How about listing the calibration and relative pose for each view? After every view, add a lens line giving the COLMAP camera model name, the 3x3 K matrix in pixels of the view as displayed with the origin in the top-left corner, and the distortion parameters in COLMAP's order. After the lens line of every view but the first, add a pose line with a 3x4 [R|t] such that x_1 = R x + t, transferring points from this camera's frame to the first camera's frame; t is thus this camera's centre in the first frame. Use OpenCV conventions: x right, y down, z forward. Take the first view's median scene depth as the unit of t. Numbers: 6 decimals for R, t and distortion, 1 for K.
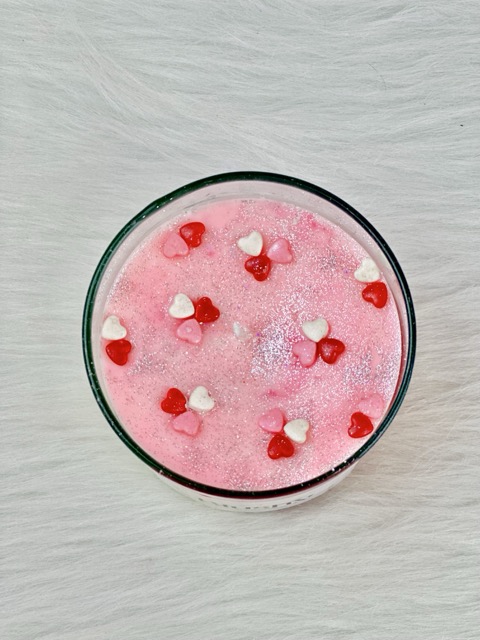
lens RADIAL K [[1438.4, 0, 240.0], [0, 1438.4, 320.0], [0, 0, 1]] dist [-0.383499, 7.206790]
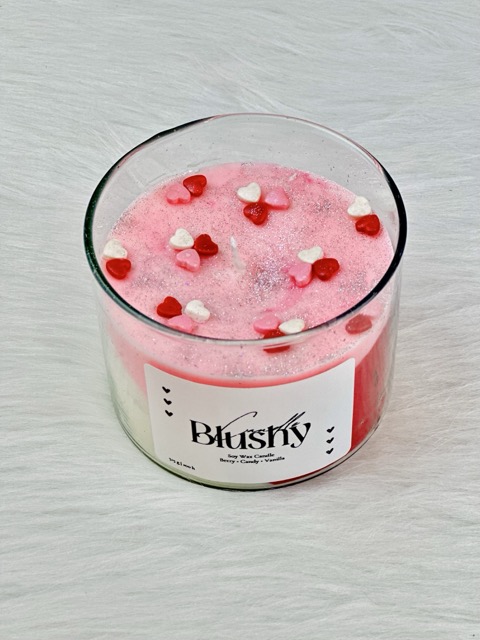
lens RADIAL K [[1438.4, 0, 240.0], [0, 1438.4, 320.0], [0, 0, 1]] dist [-0.383499, 7.206790]
pose [[0.999620, 0.007491, -0.026537, 0.029421], [-0.019860, 0.863228, -0.504423, 0.562626], [0.019128, 0.504758, 0.863049, 0.134351]]
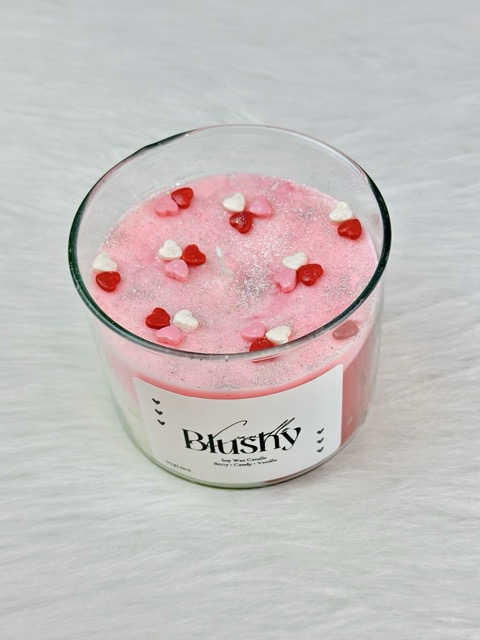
lens RADIAL K [[914.5, 0, 240.0], [0, 914.5, 320.0], [0, 0, 1]] dist [0.109651, -0.091419]
pose [[0.998674, -0.028880, -0.042626, 0.039404], [0.005169, 0.879932, -0.475072, 0.362914], [0.051228, 0.474221, 0.878914, 0.422528]]
